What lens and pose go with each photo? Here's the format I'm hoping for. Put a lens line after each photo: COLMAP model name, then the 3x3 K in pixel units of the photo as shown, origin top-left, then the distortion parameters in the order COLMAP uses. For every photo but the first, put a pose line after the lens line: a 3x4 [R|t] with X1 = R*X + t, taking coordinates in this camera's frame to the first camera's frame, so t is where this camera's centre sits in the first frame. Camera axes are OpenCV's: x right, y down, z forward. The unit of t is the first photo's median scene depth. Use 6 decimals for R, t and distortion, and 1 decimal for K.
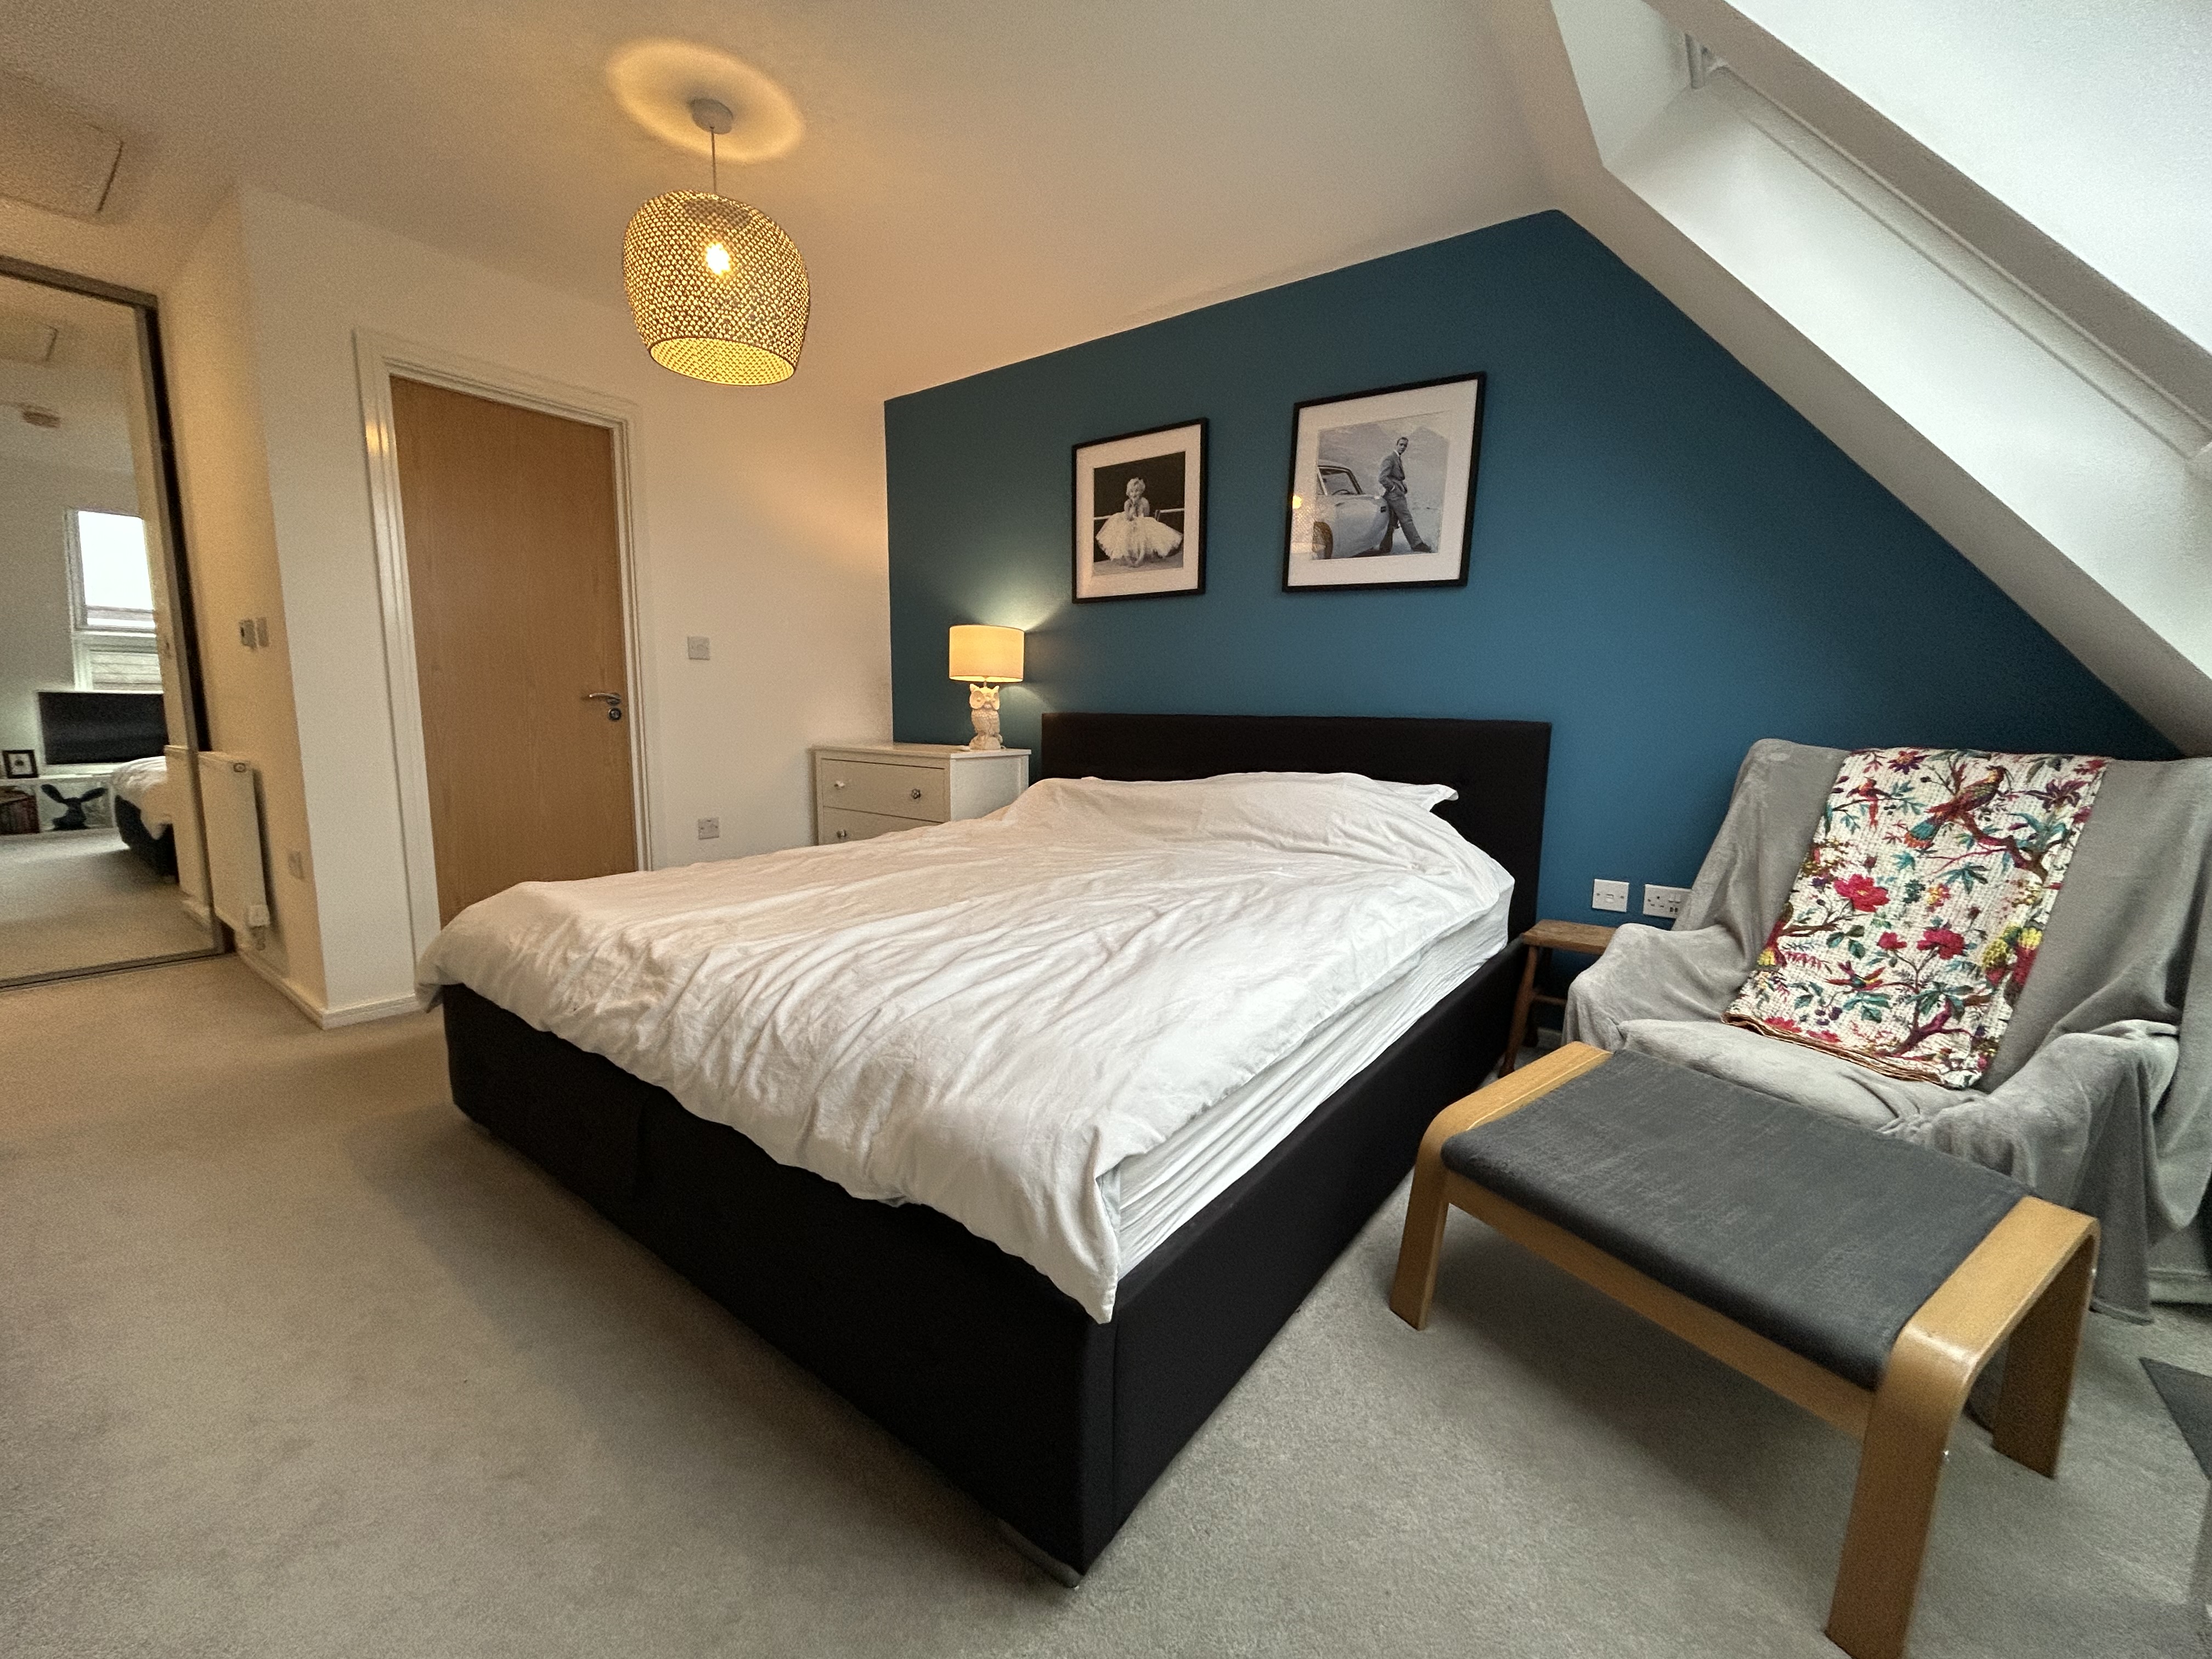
lens RADIAL K [[900.4, 0, 1106.0], [0, 900.4, 829.5], [0, 0, 1]] dist [-0.001985, -0.000137]
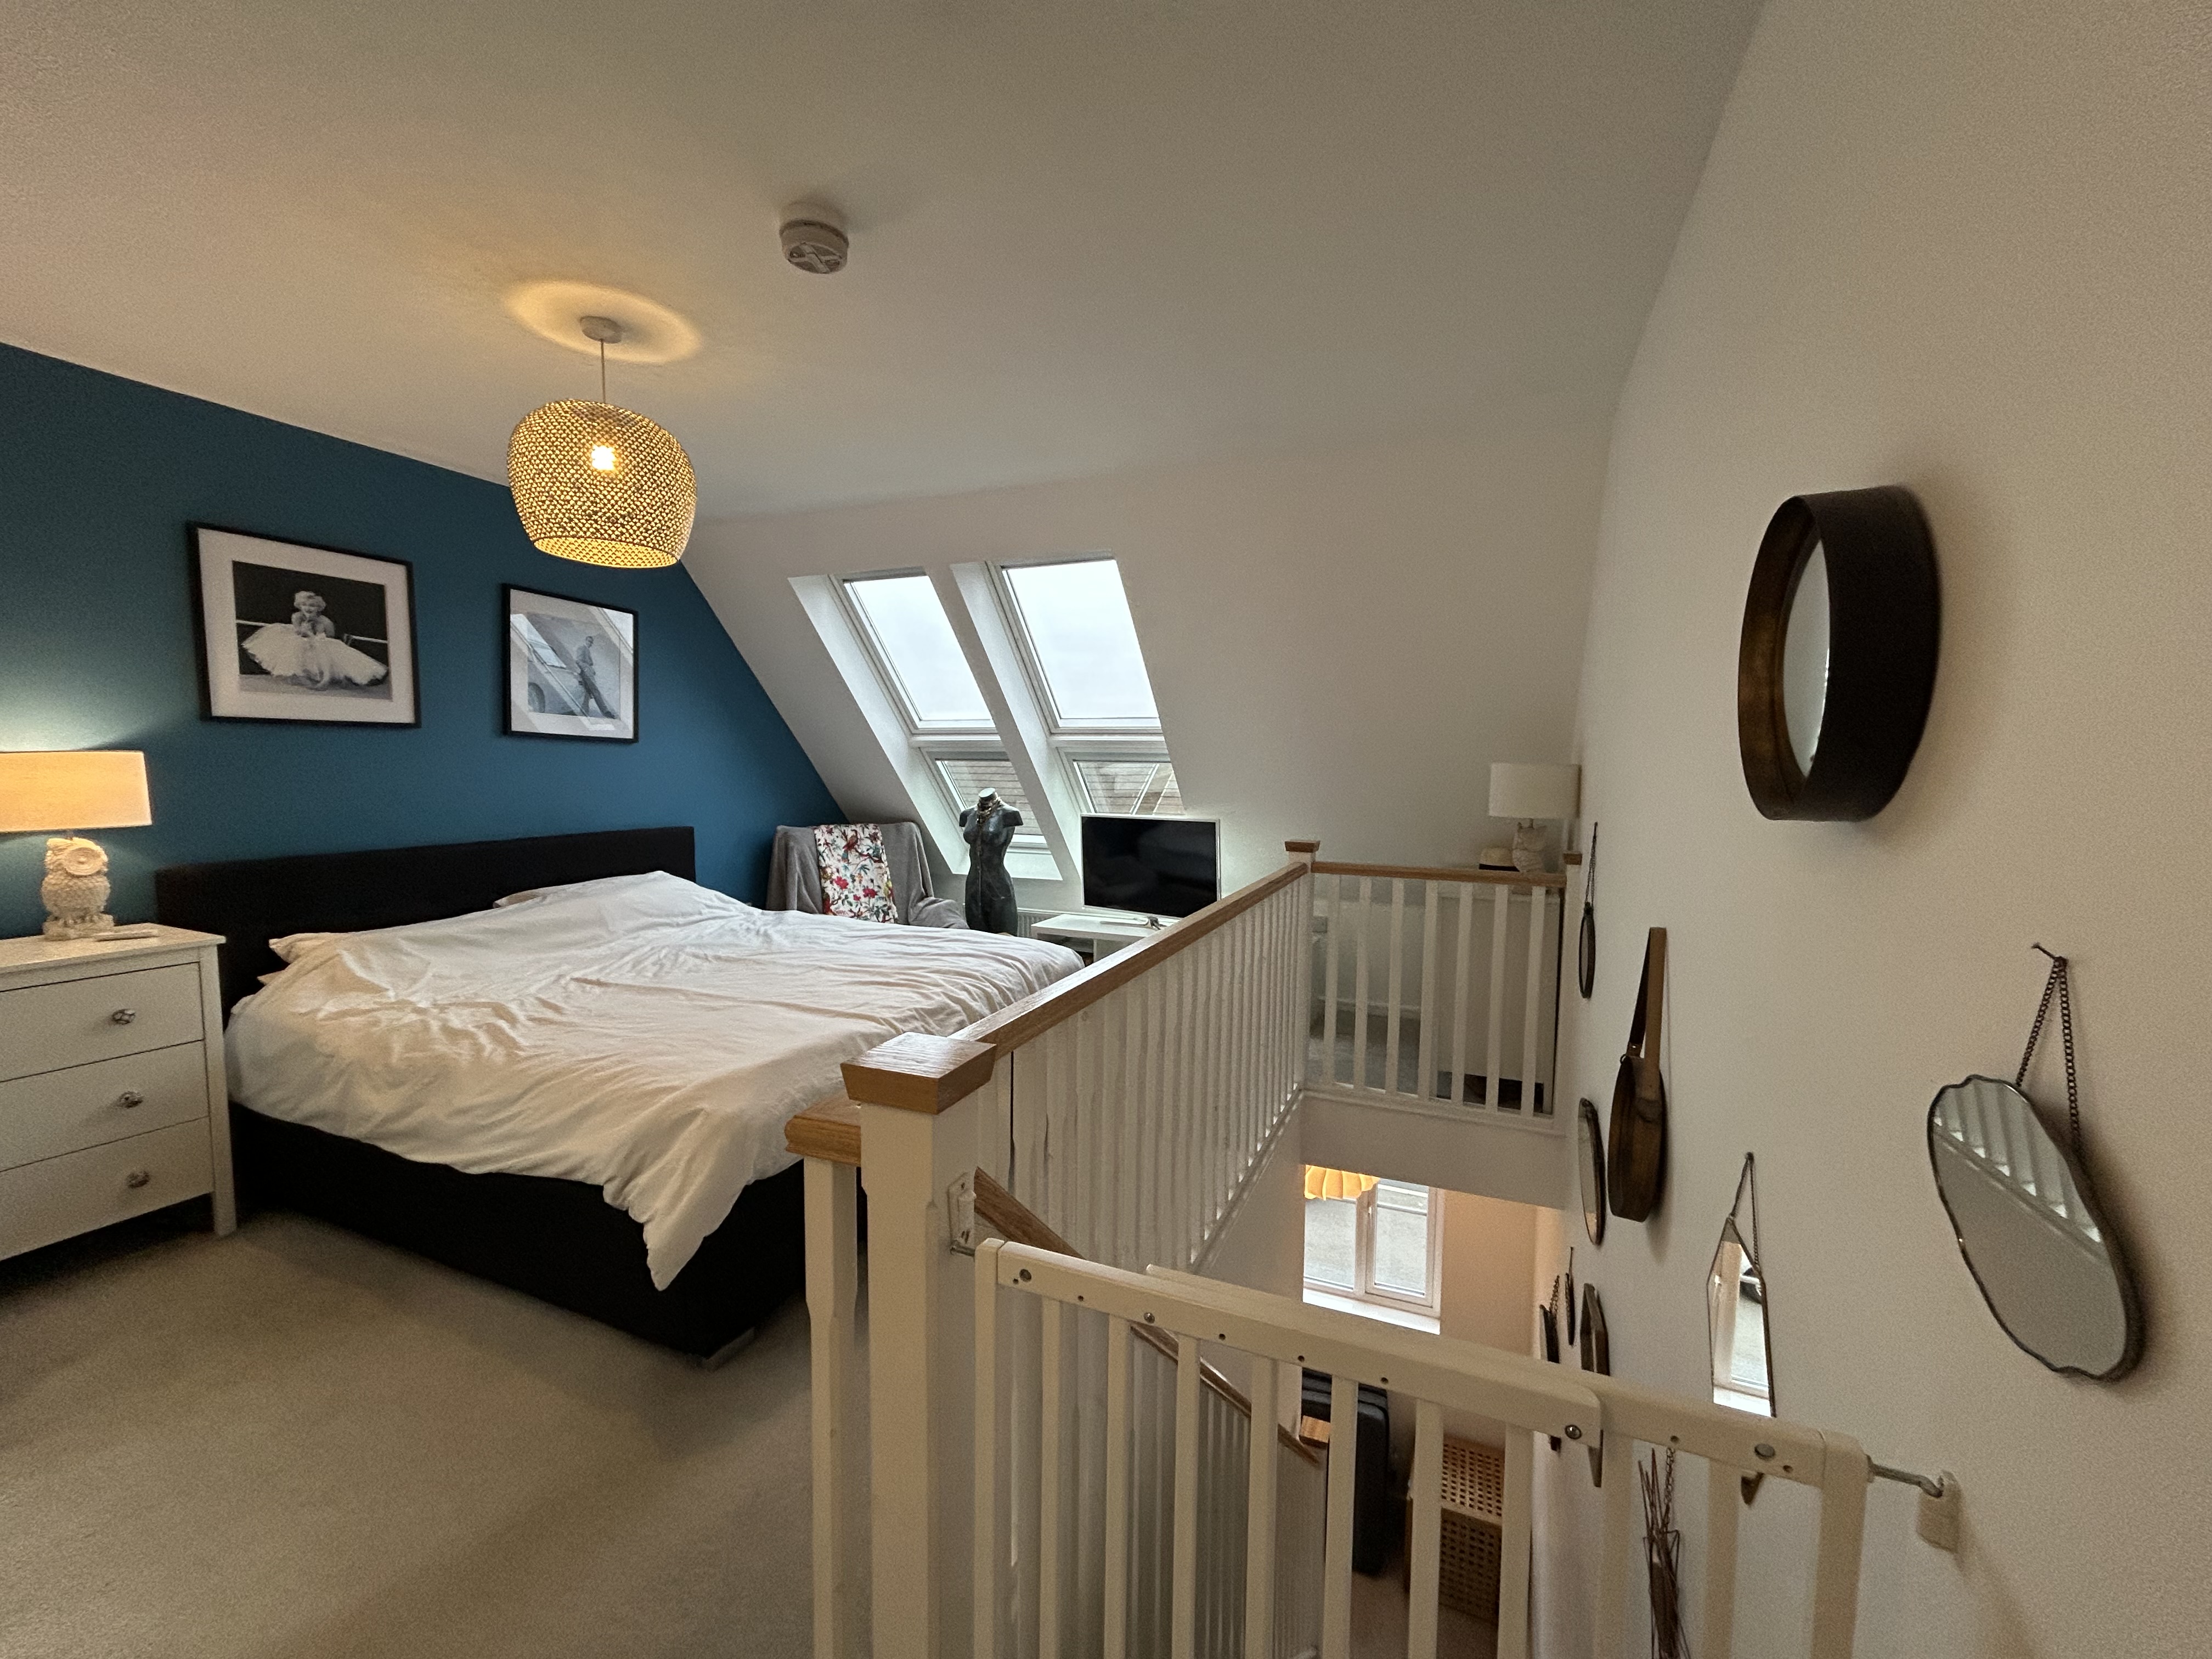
lens RADIAL K [[891.4, 0, 1114.9], [0, 891.4, 829.2], [0, 0, 1]] dist [0.001566, 0.000104]
pose [[-0.249261, -0.090110, 0.964235, -1.080583], [0.117605, 0.985476, 0.122497, -0.180154], [-0.961269, 0.143932, -0.235043, 0.494177]]
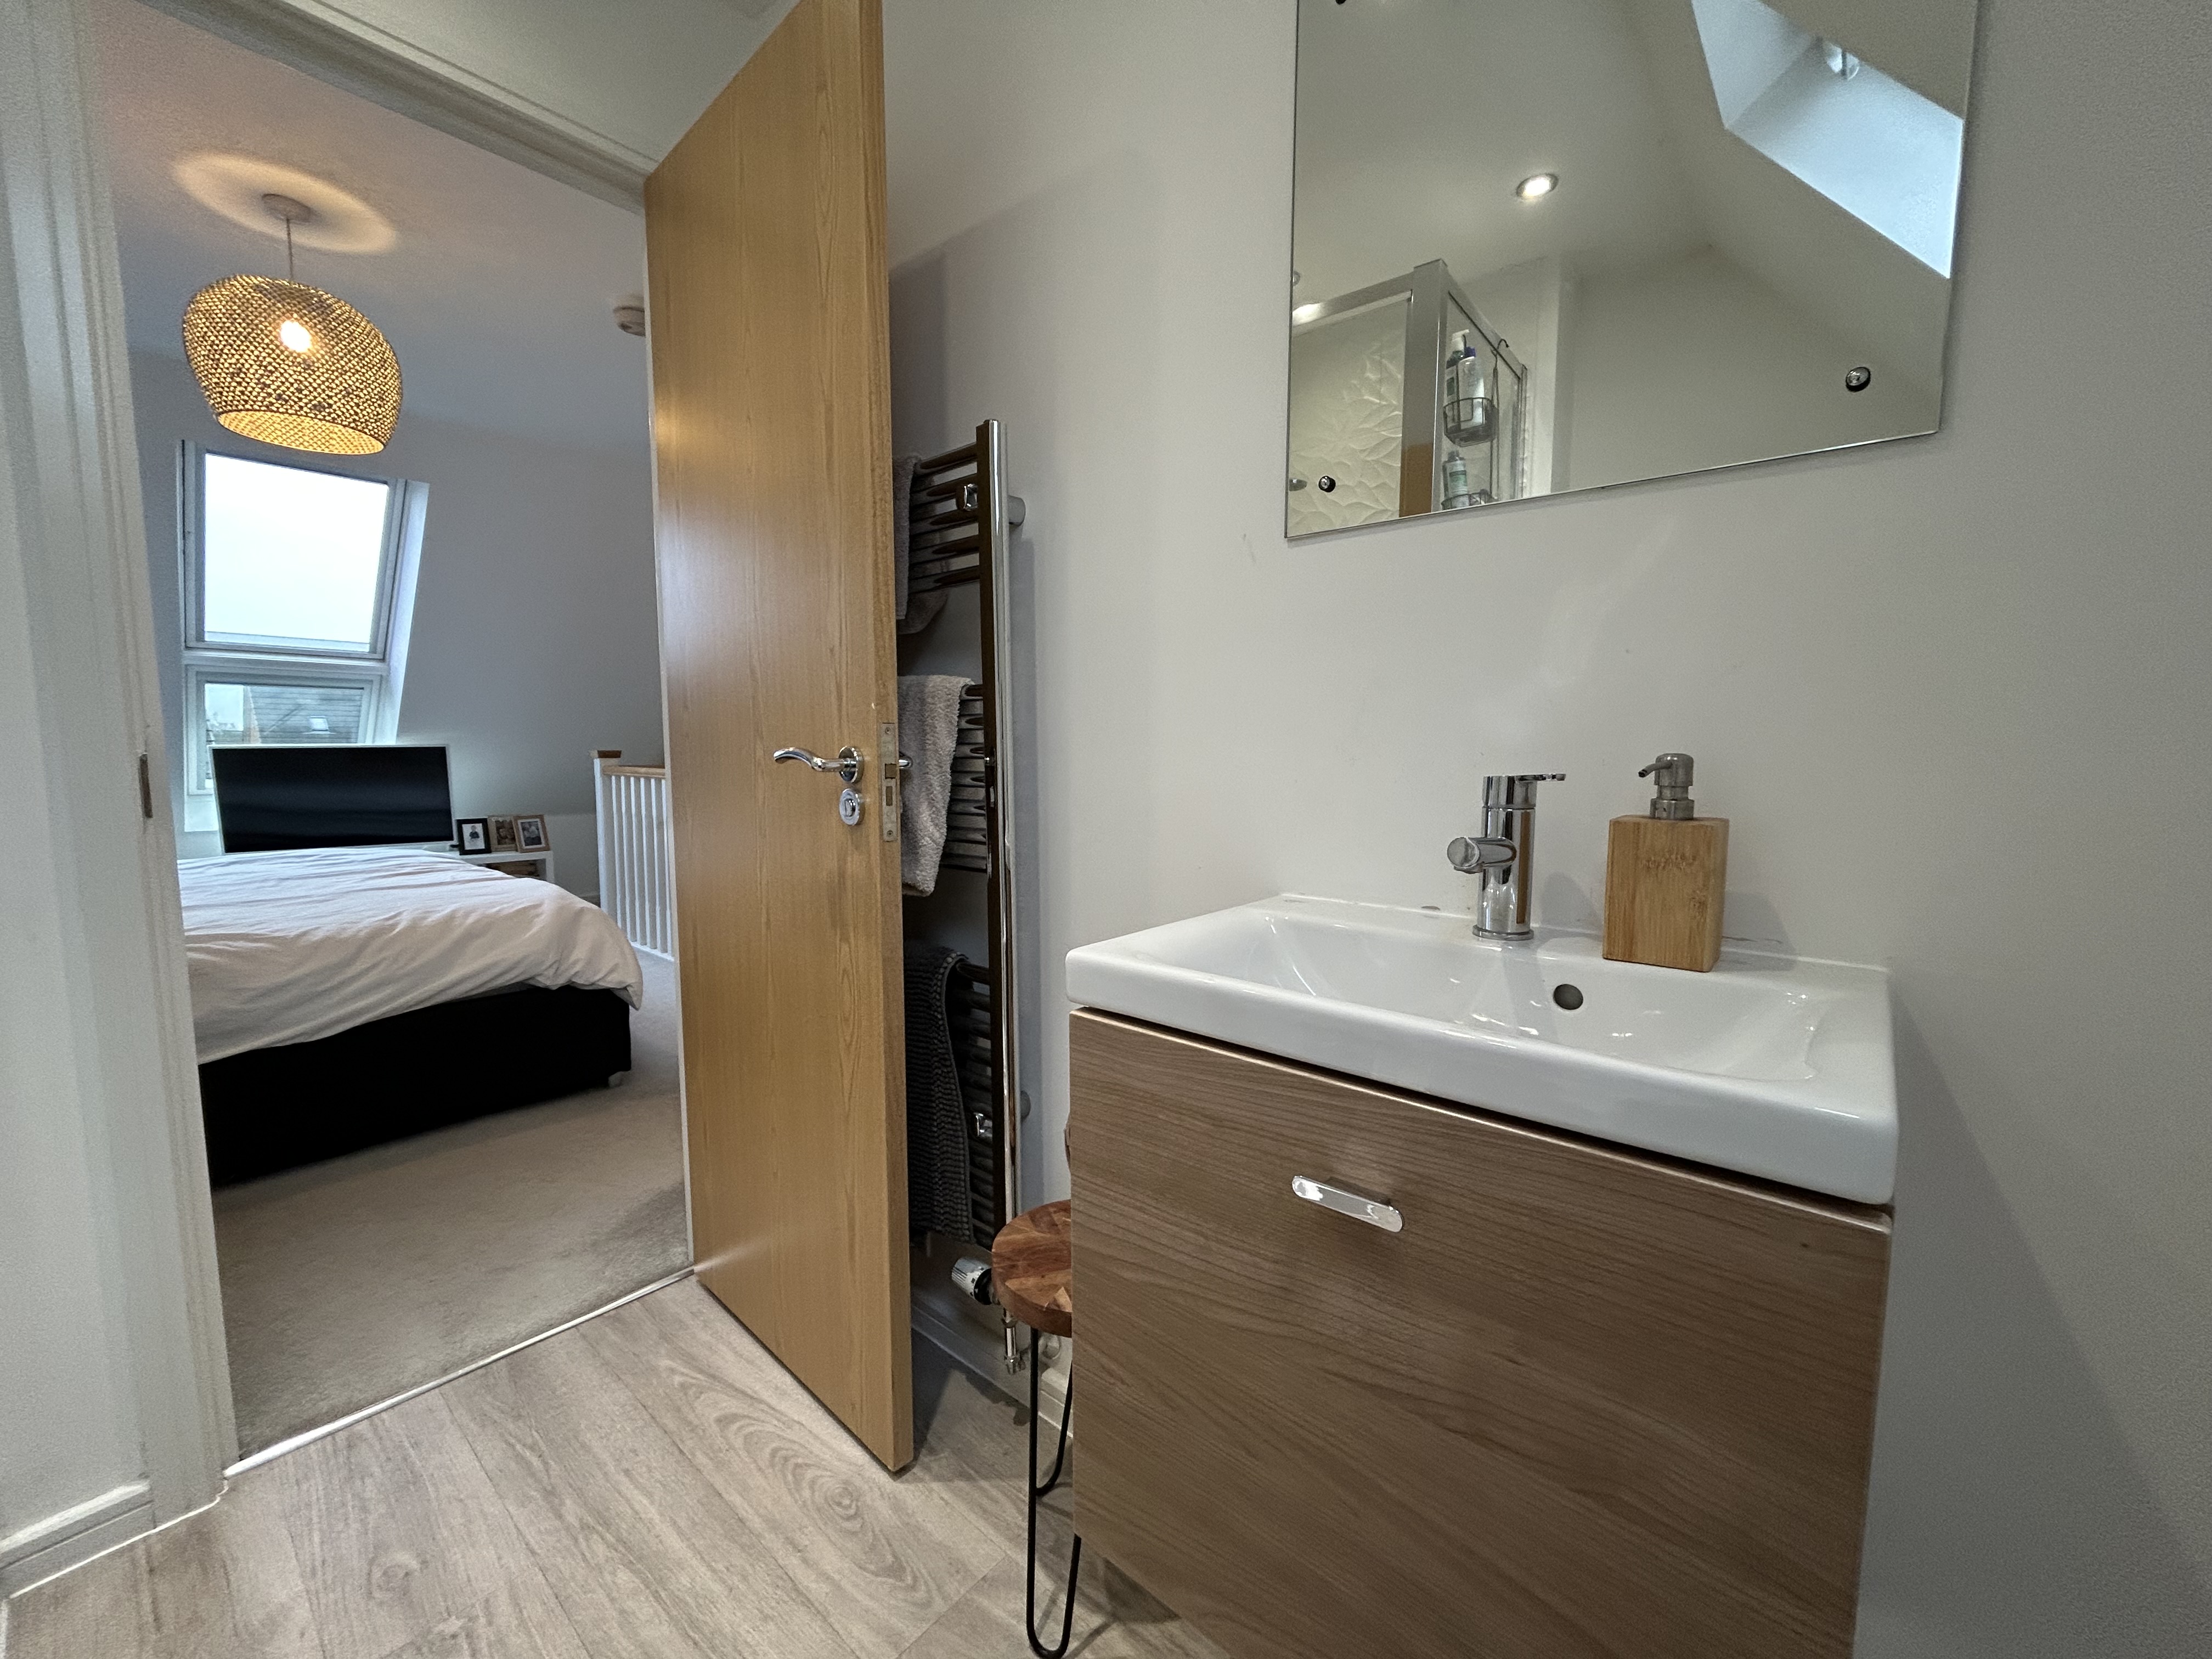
lens RADIAL K [[884.4, 0, 1110.9], [0, 884.4, 827.8], [0, 0, 1]] dist [-0.001527, -0.000301]
pose [[-0.997906, -0.020074, 0.061494, -0.978639], [-0.005200, 0.972447, 0.233065, -0.215792], [-0.064479, 0.232258, -0.970515, 1.392657]]
